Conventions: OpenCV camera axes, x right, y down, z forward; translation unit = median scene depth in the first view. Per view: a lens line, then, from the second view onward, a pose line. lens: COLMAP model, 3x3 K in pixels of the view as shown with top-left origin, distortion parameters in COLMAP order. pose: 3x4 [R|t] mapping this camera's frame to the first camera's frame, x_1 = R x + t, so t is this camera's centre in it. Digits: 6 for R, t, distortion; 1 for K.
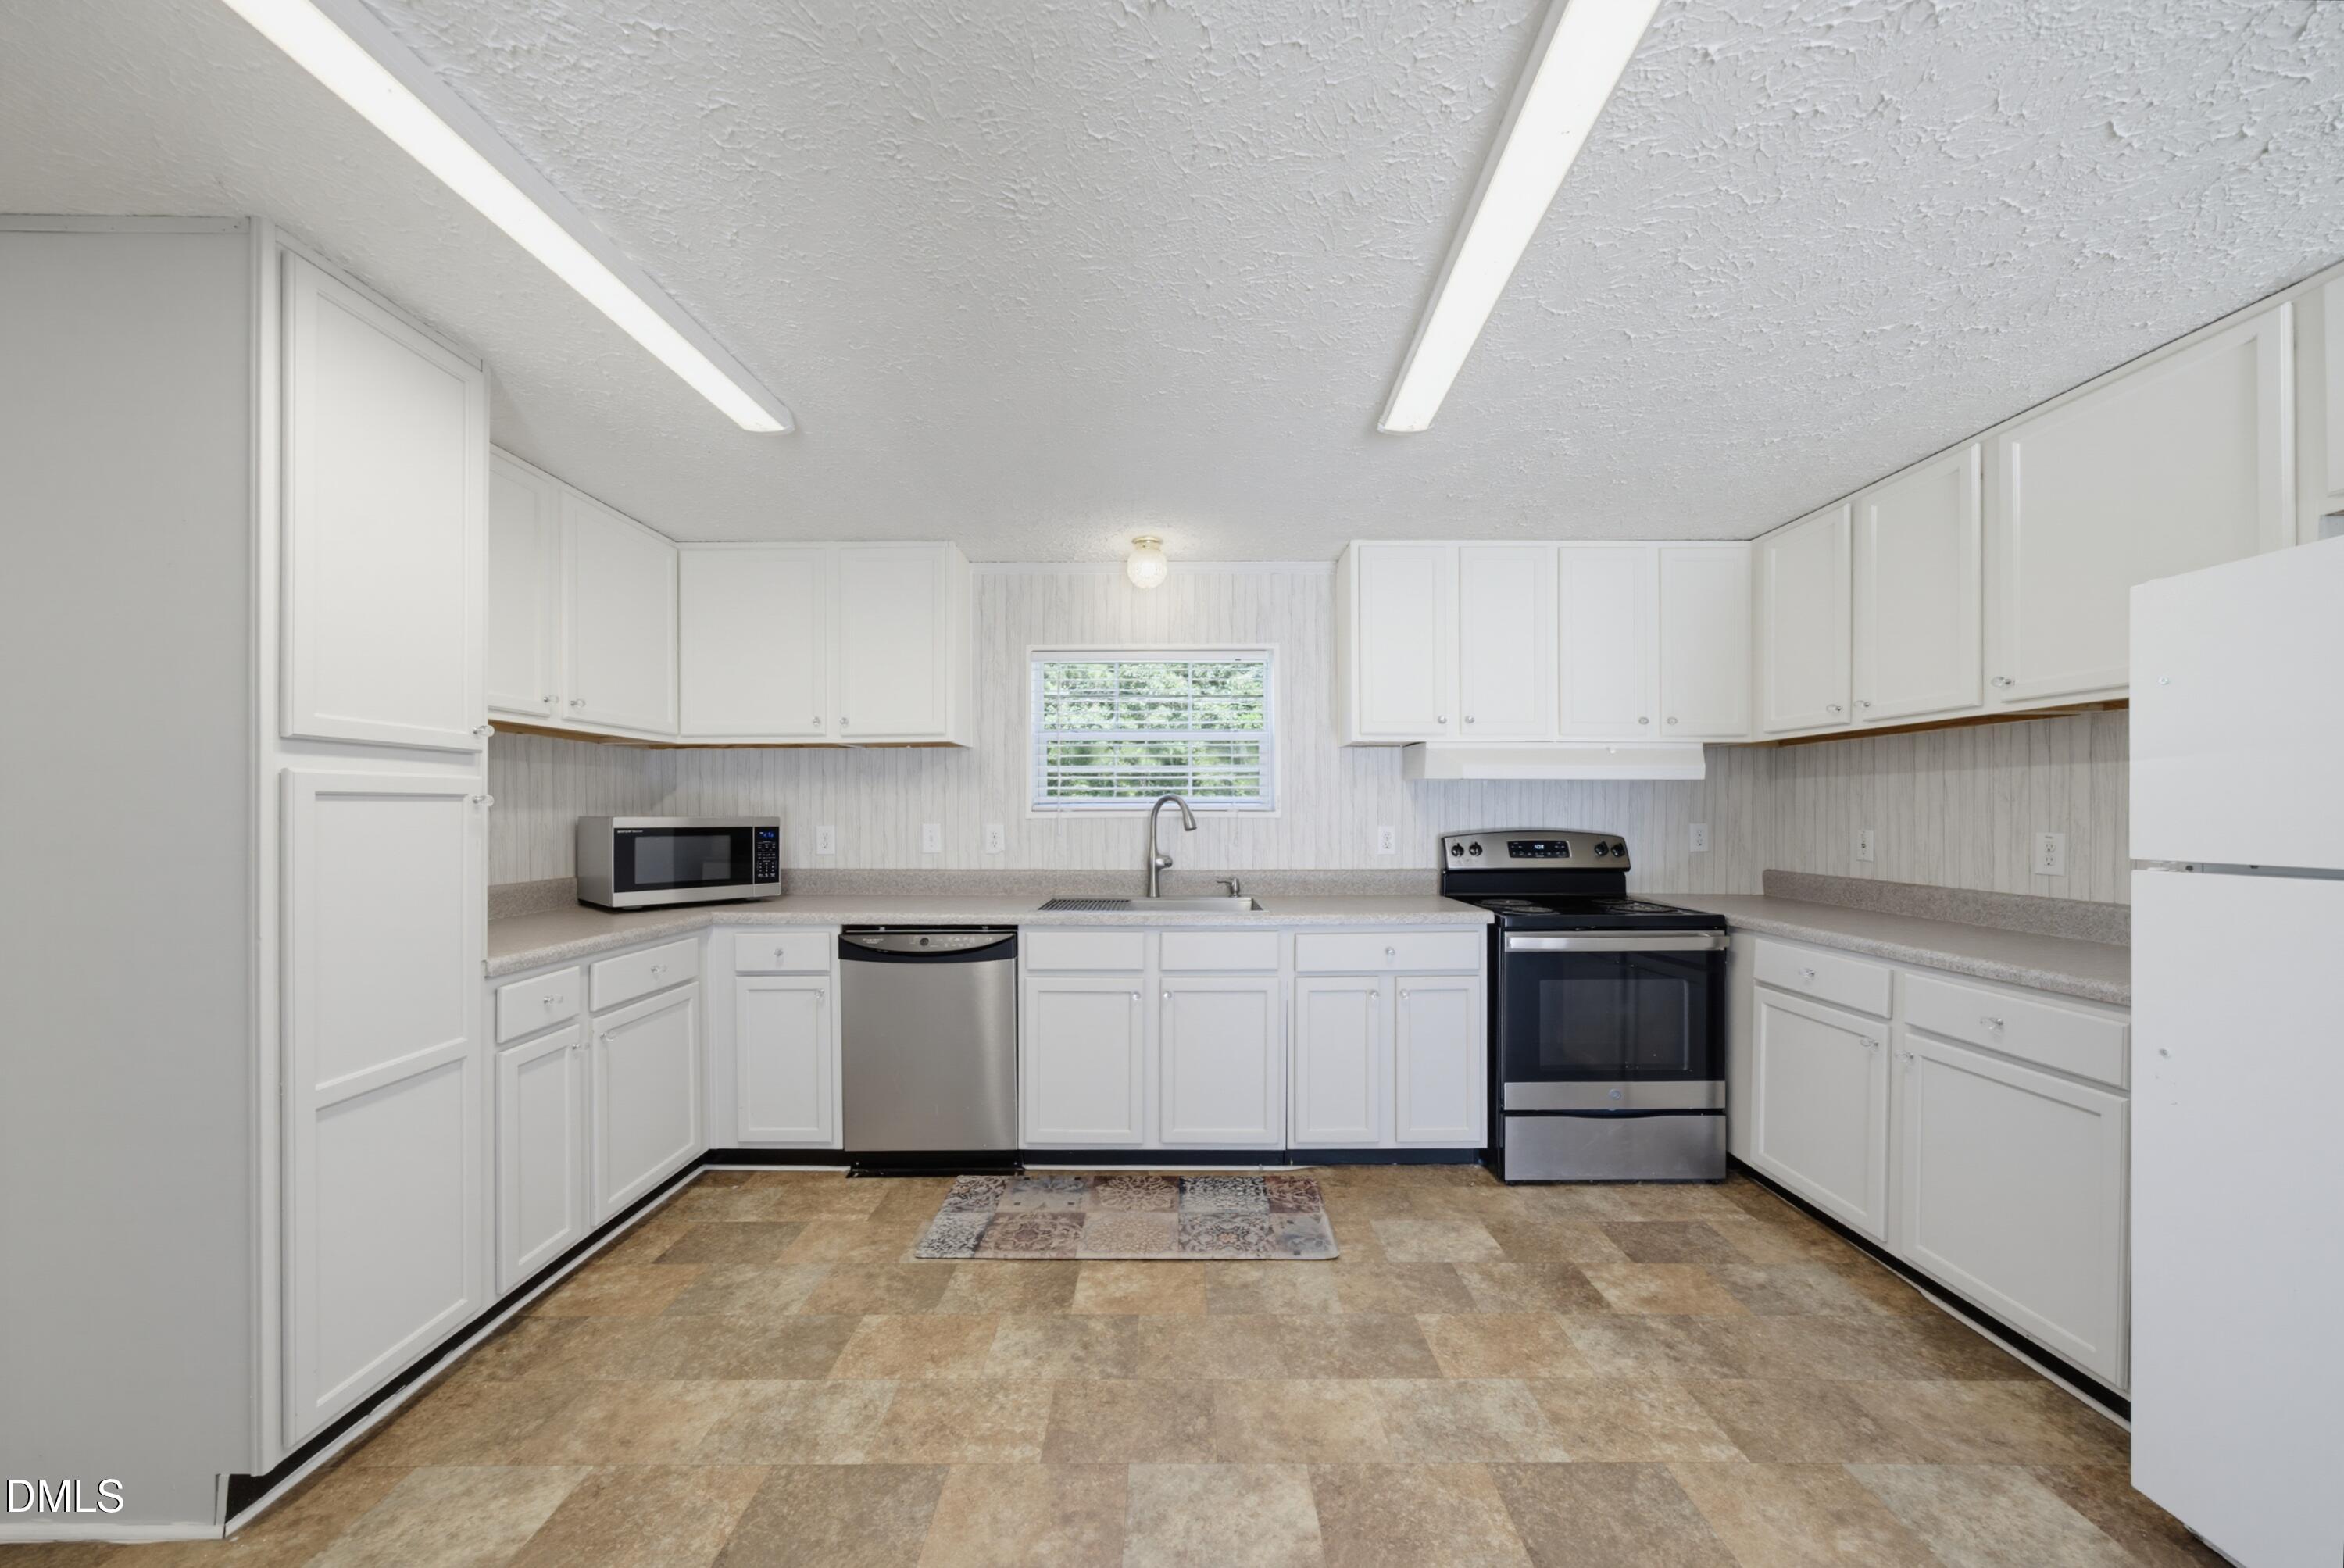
lens RADIAL K [[807.8, 0, 1166.9], [0, 807.8, 820.8], [0, 0, 1]] dist [0.000338, 0.000217]
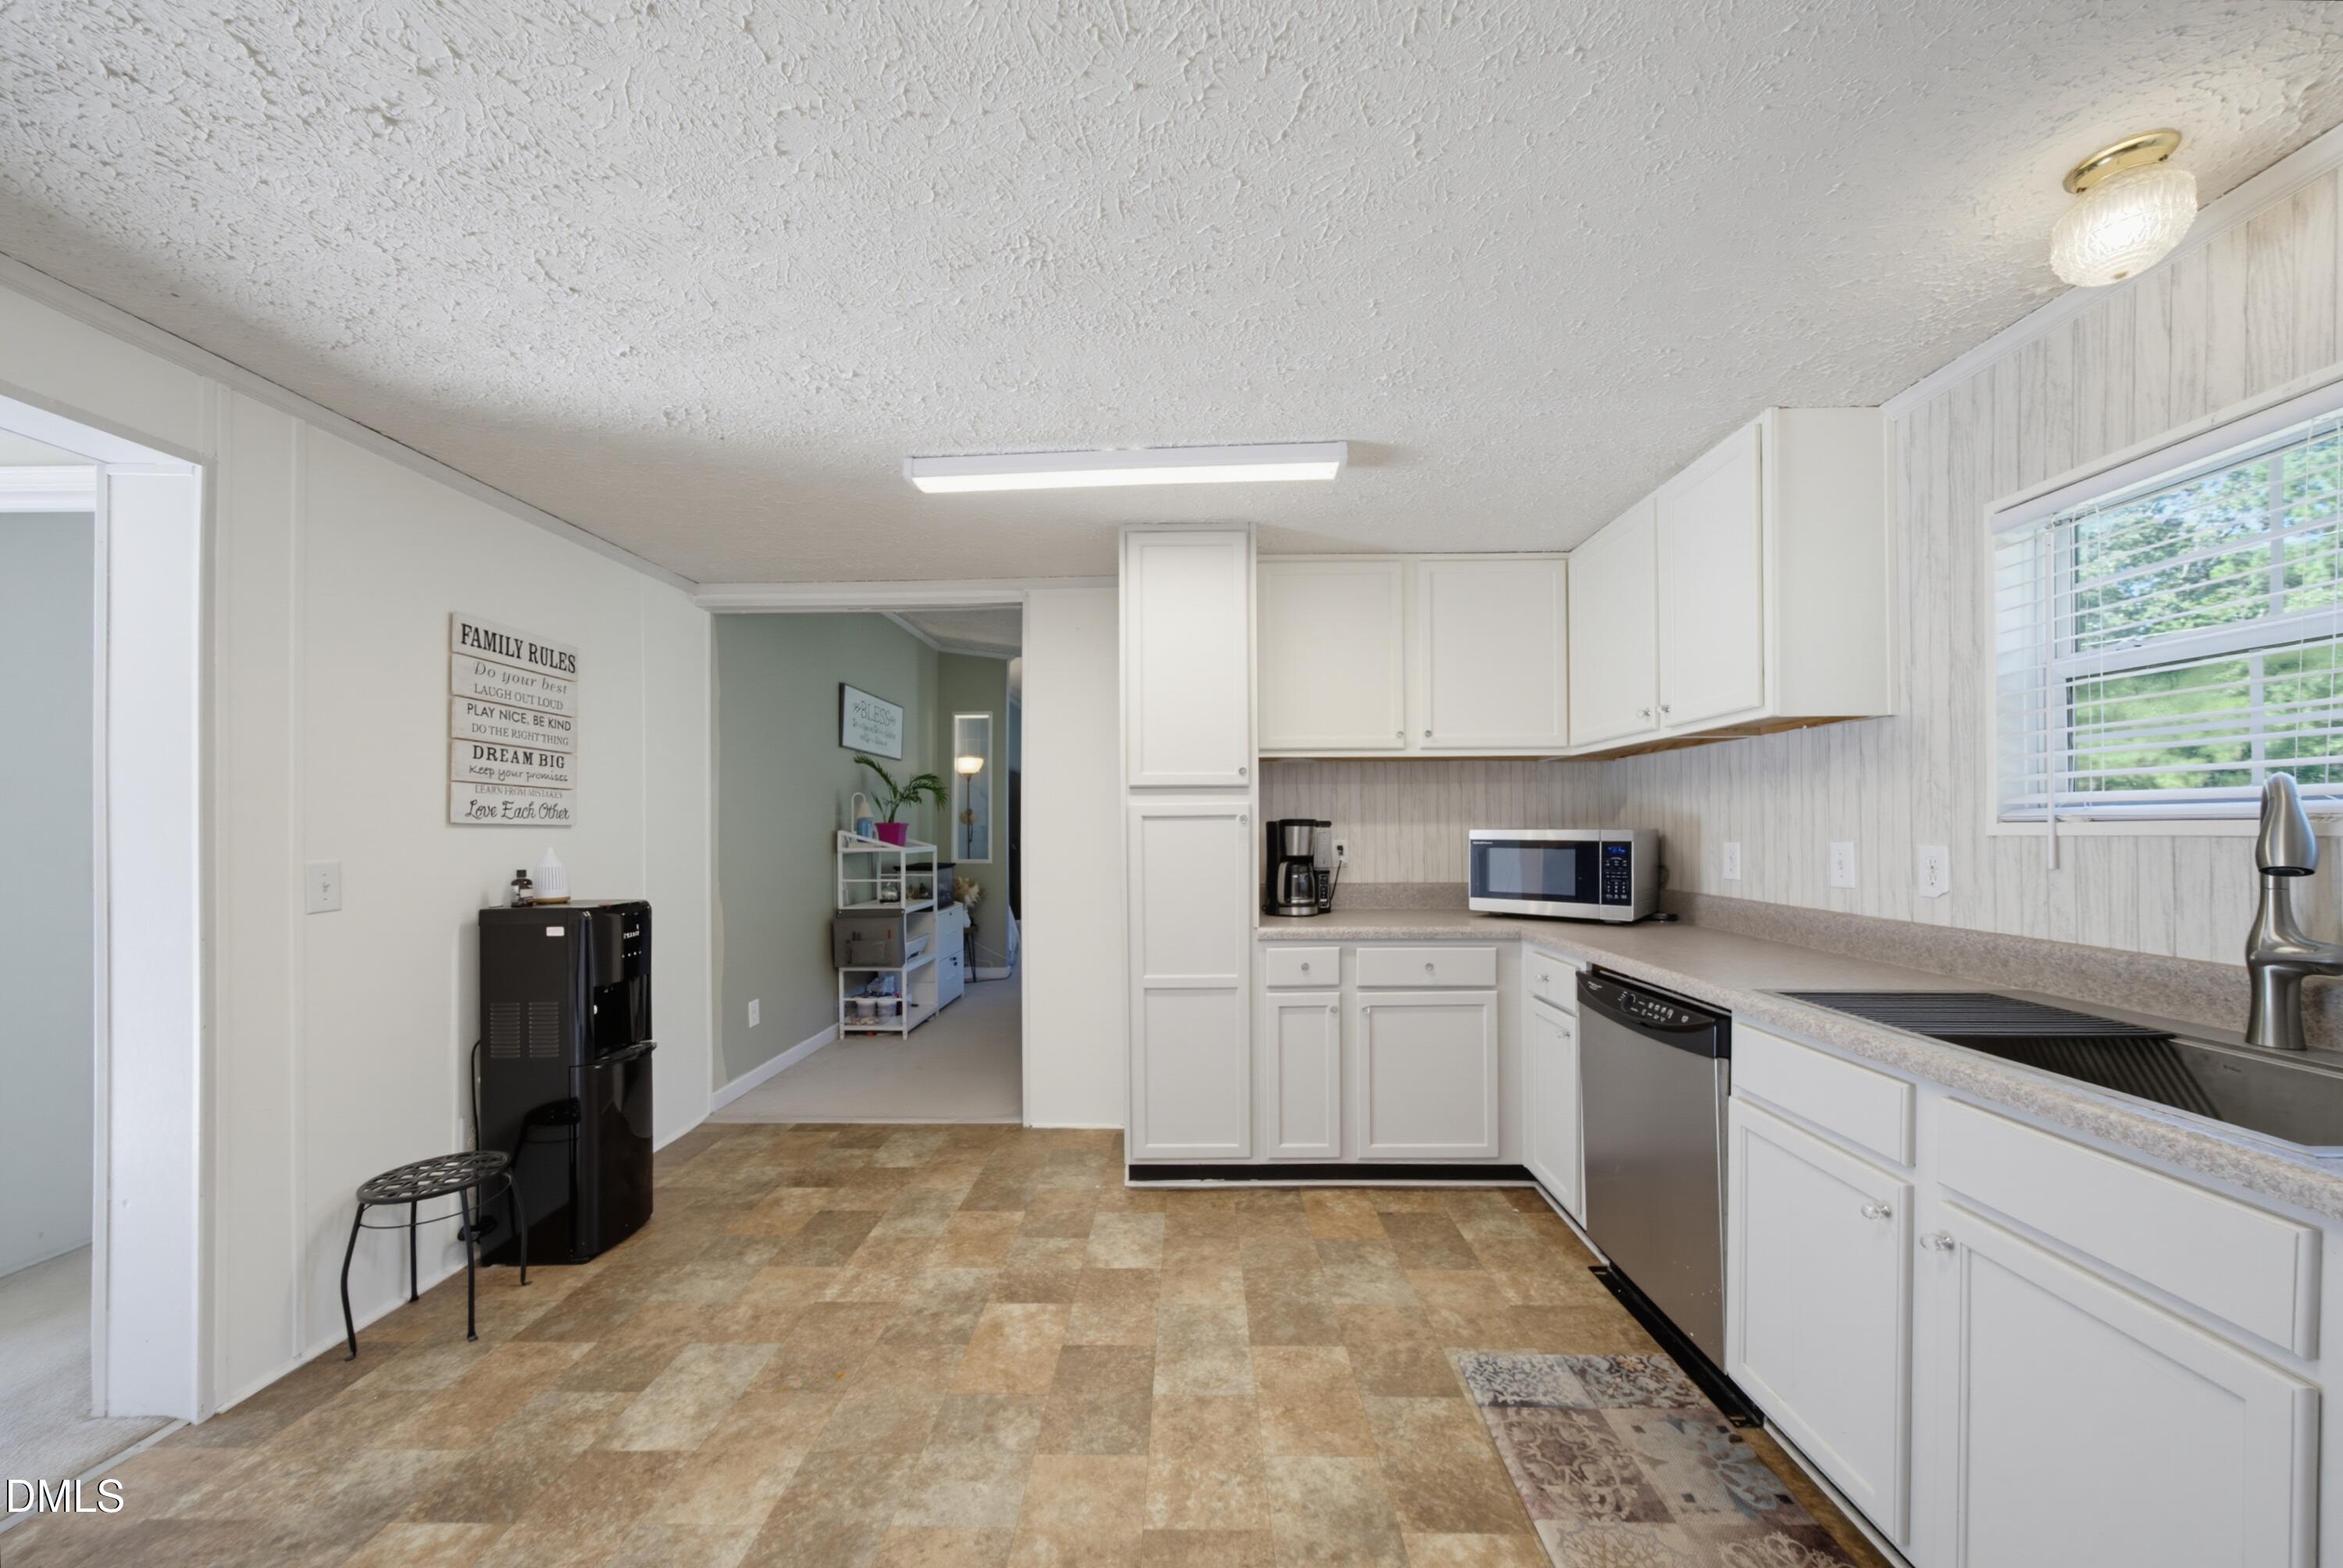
lens RADIAL K [[799.0, 0, 1165.6], [0, 799.0, 809.5], [0, 0, 1]] dist [-0.000617, -0.000039]
pose [[-0.016078, -0.020562, -0.999659, 0.401666], [-0.006751, 0.999768, -0.020456, -0.006494], [0.999848, 0.006420, -0.016214, 0.535338]]
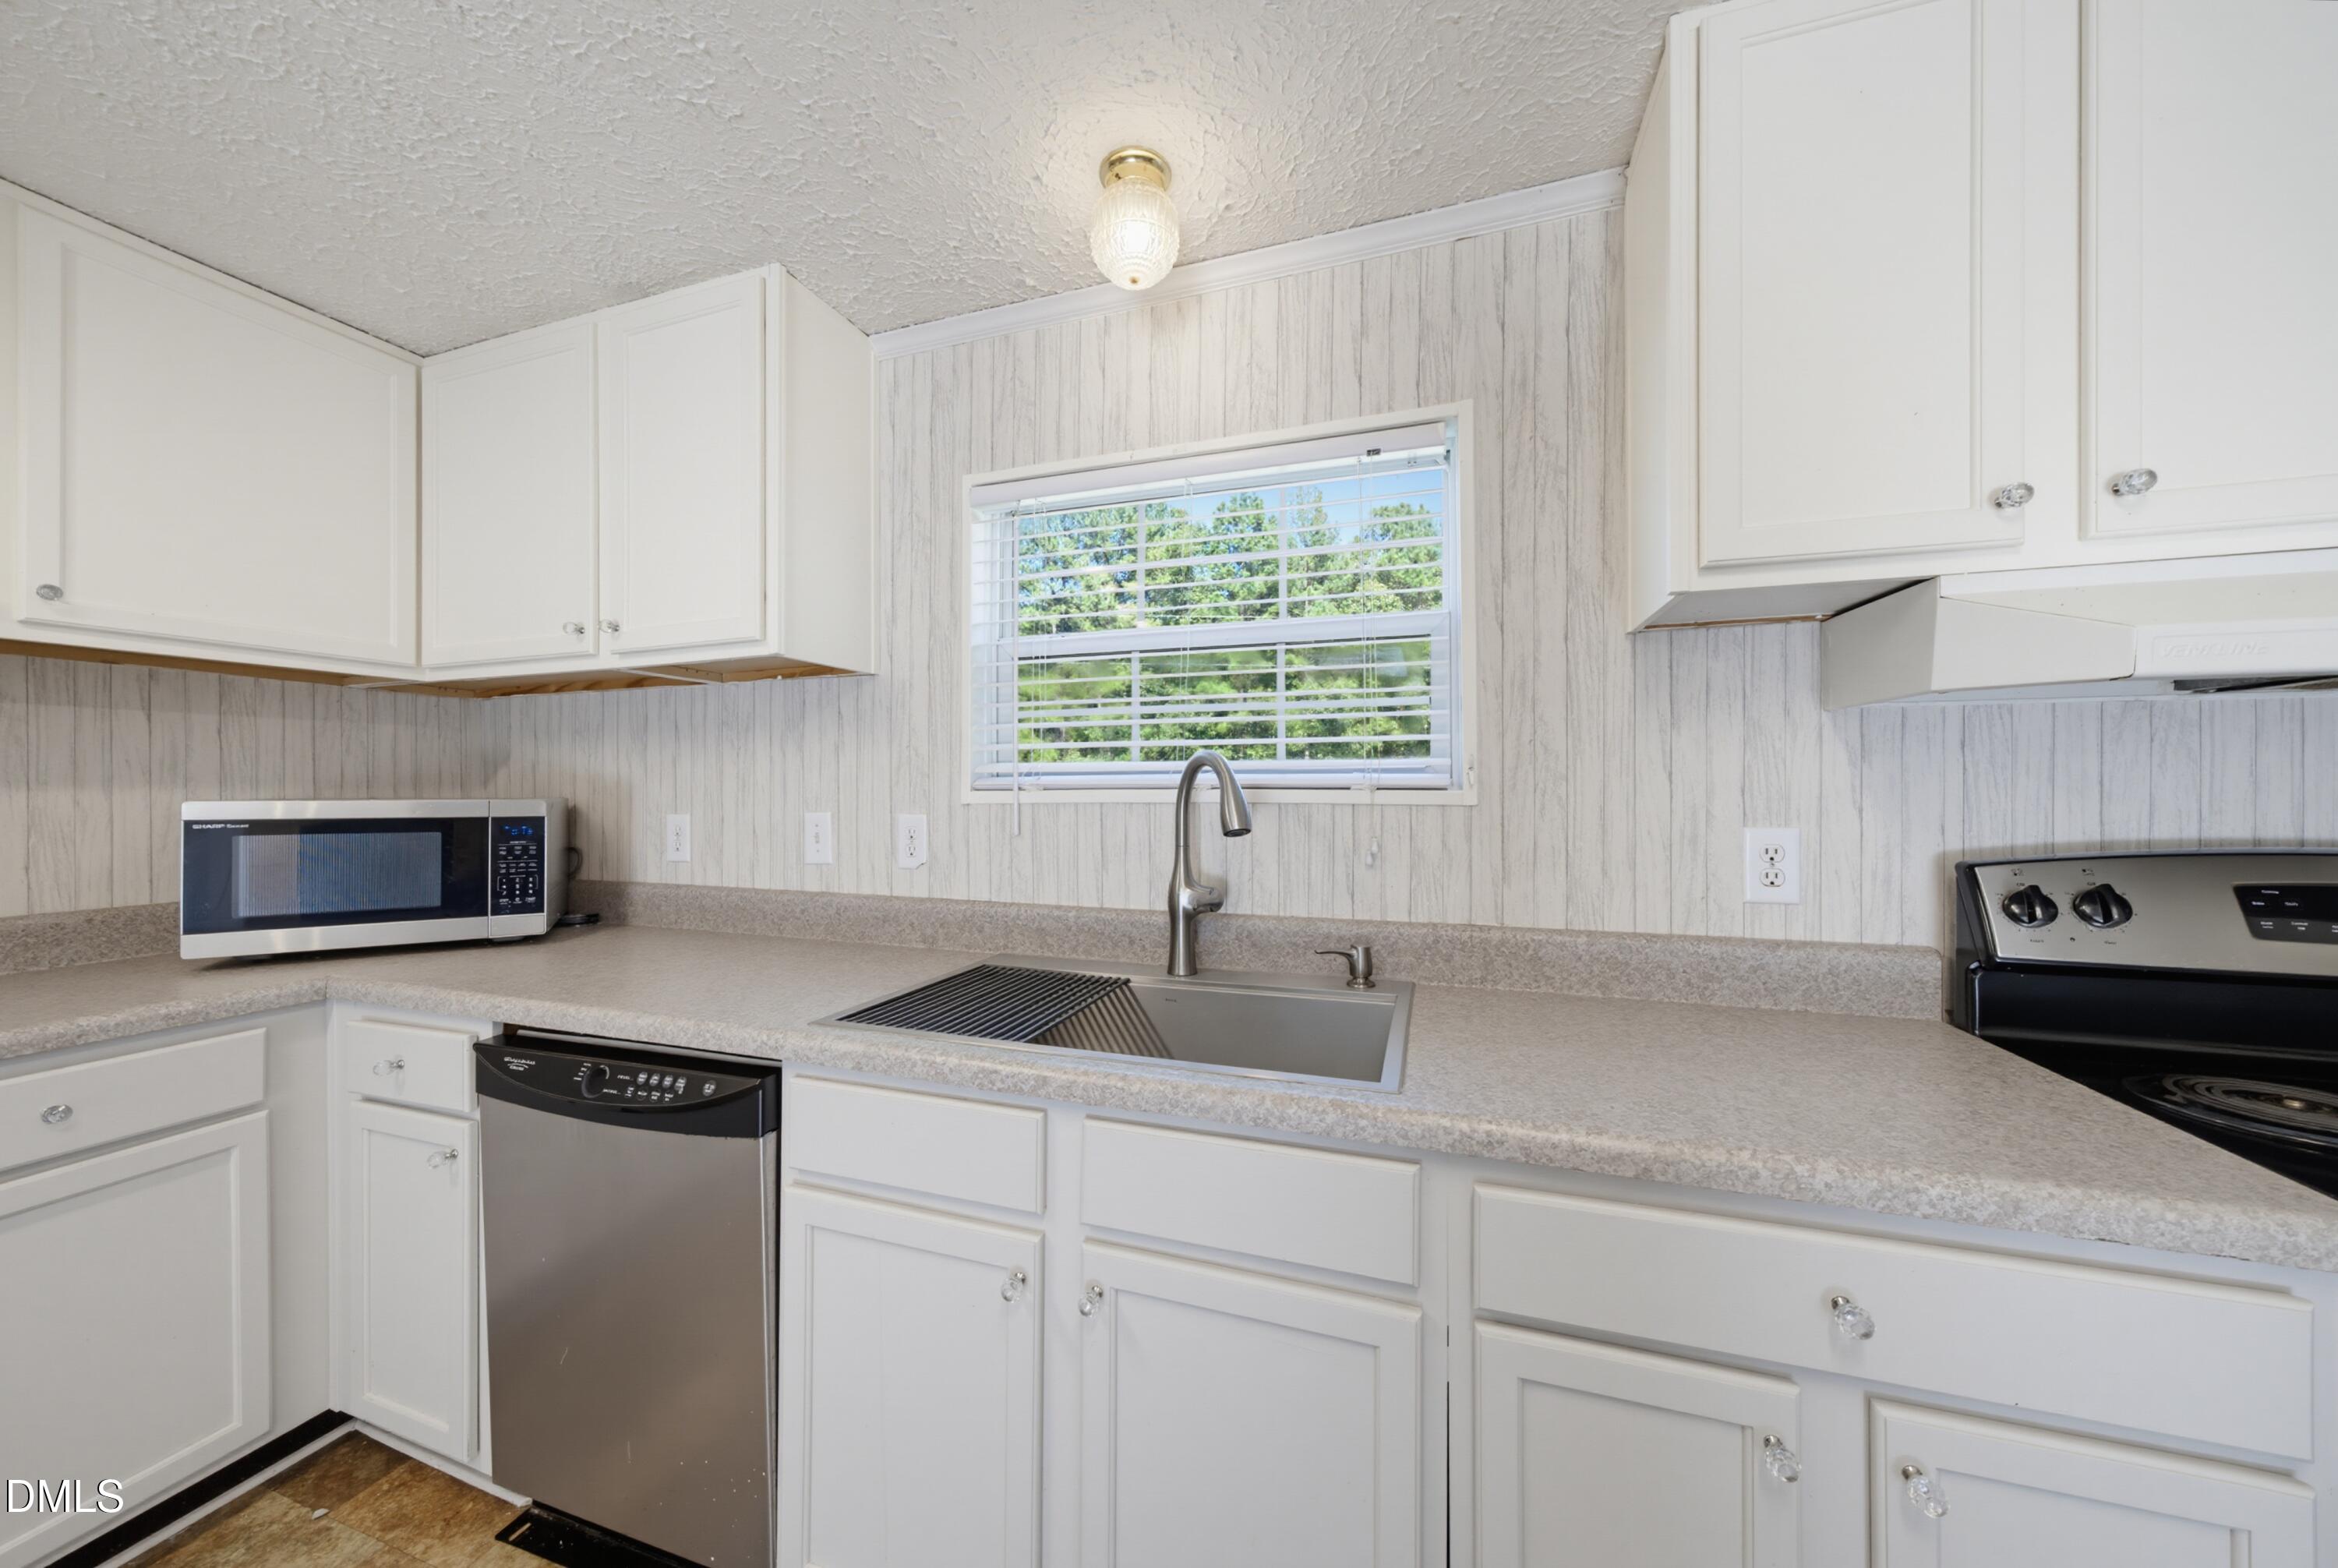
lens RADIAL K [[815.0, 0, 1156.3], [0, 815.0, 786.8], [0, 0, 1]] dist [-0.000722, 0.000175]
pose [[0.949929, -0.001324, -0.312464, 0.128178], [-0.002743, 0.999917, -0.012574, -0.008773], [0.312455, 0.012801, 0.949846, 0.601756]]
